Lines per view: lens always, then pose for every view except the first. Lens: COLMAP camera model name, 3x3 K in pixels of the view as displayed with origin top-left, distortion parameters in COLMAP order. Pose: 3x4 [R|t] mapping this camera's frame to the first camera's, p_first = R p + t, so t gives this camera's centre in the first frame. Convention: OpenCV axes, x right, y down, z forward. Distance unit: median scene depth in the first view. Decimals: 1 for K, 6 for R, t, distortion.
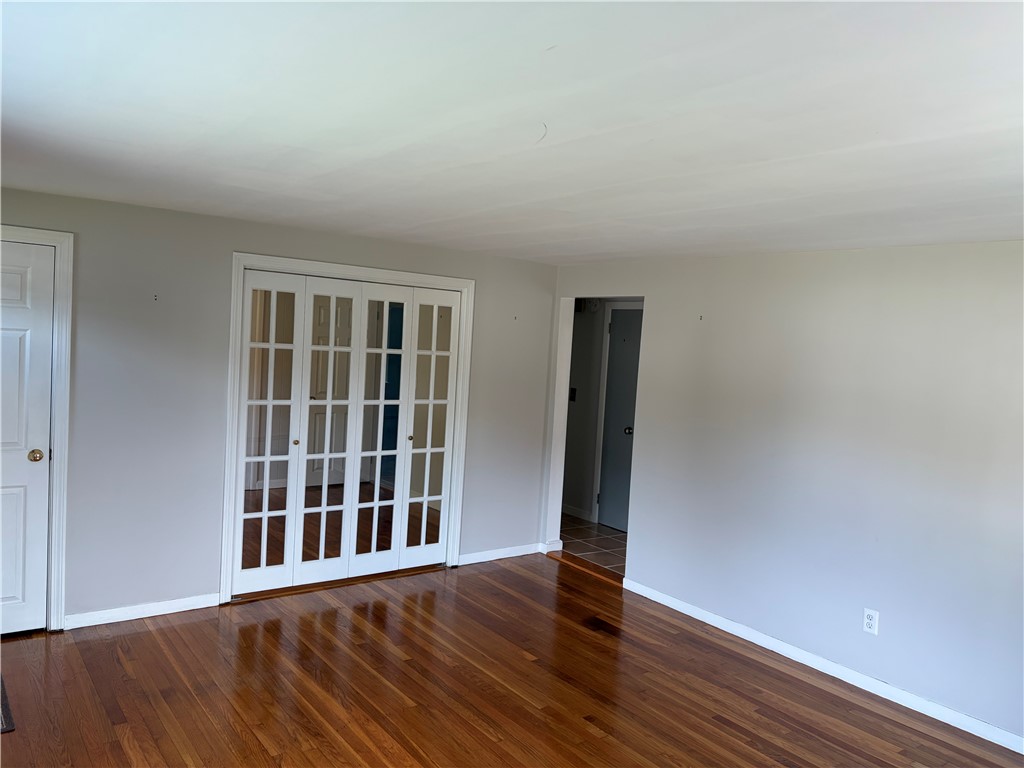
lens RADIAL K [[765.5, 0, 512.0], [0, 765.5, 384.0], [0, 0, 1]] dist [0.006876, 0.007649]
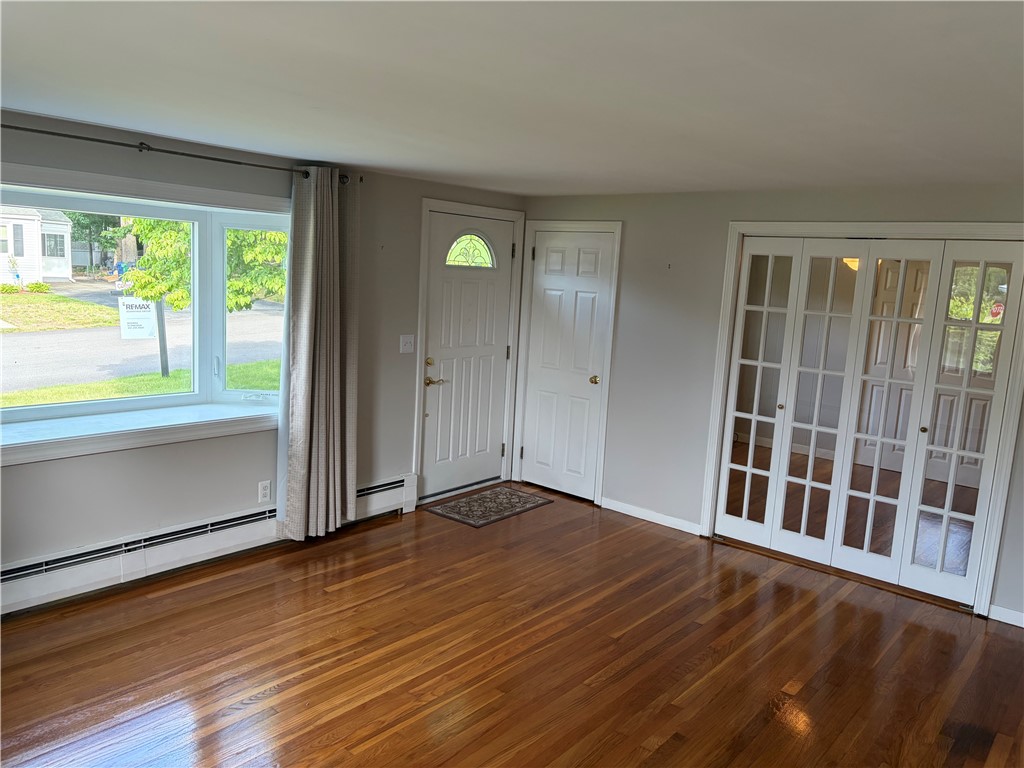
lens RADIAL K [[765.5, 0, 512.0], [0, 765.5, 384.0], [0, 0, 1]] dist [0.006876, 0.007649]
pose [[0.212290, 0.100995, -0.971974, 0.616523], [-0.095761, 0.992008, 0.082161, -0.001930], [0.972503, 0.075636, 0.220265, 0.442049]]
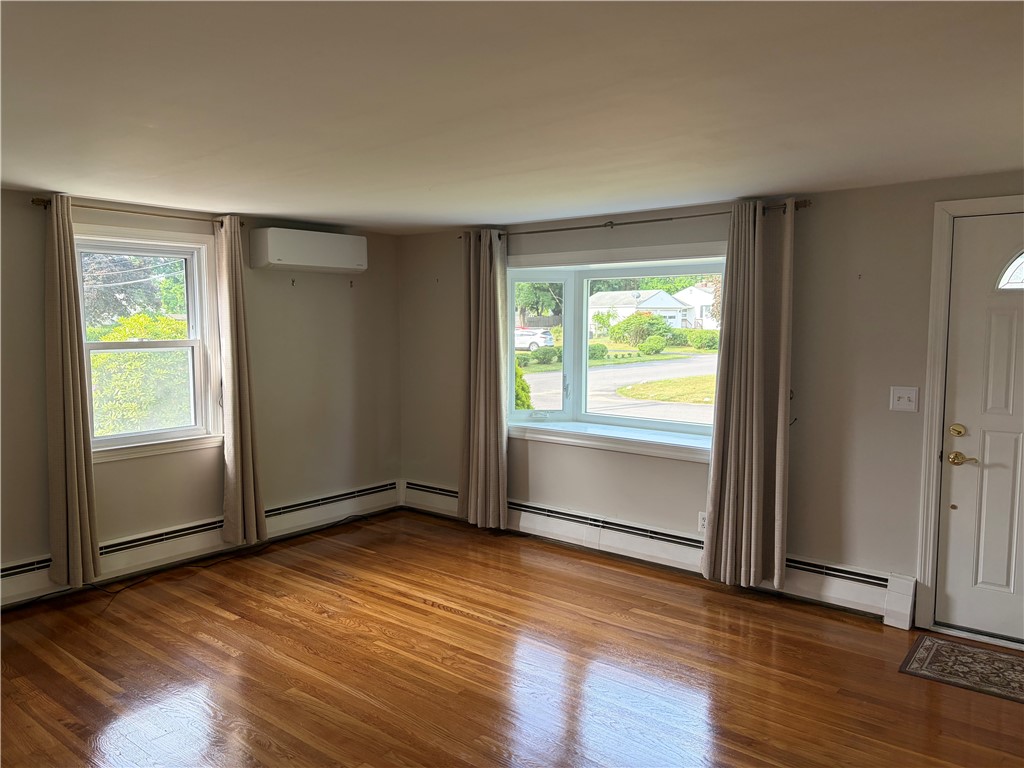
lens RADIAL K [[757.8, 0, 512.0], [0, 757.8, 384.0], [0, 0, 1]] dist [0.061065, -0.004320]
pose [[-0.970911, -0.038873, -0.236263, 0.120429], [-0.069457, 0.990030, 0.122538, -0.043047], [0.229144, 0.135384, -0.963932, 1.237435]]
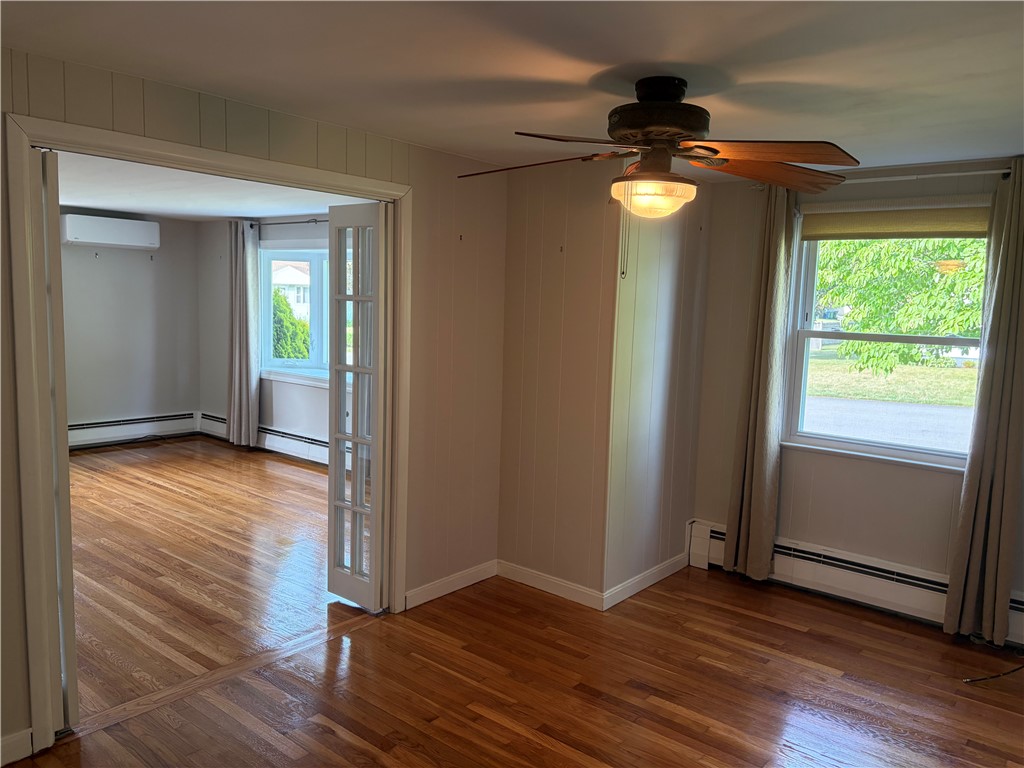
lens RADIAL K [[765.5, 0, 512.0], [0, 765.5, 384.0], [0, 0, 1]] dist [0.006876, 0.007649]
pose [[-0.969103, -0.064569, -0.238056, -0.283727], [-0.102324, 0.983405, 0.149818, -0.093662], [0.224432, 0.169548, -0.959627, 1.744247]]
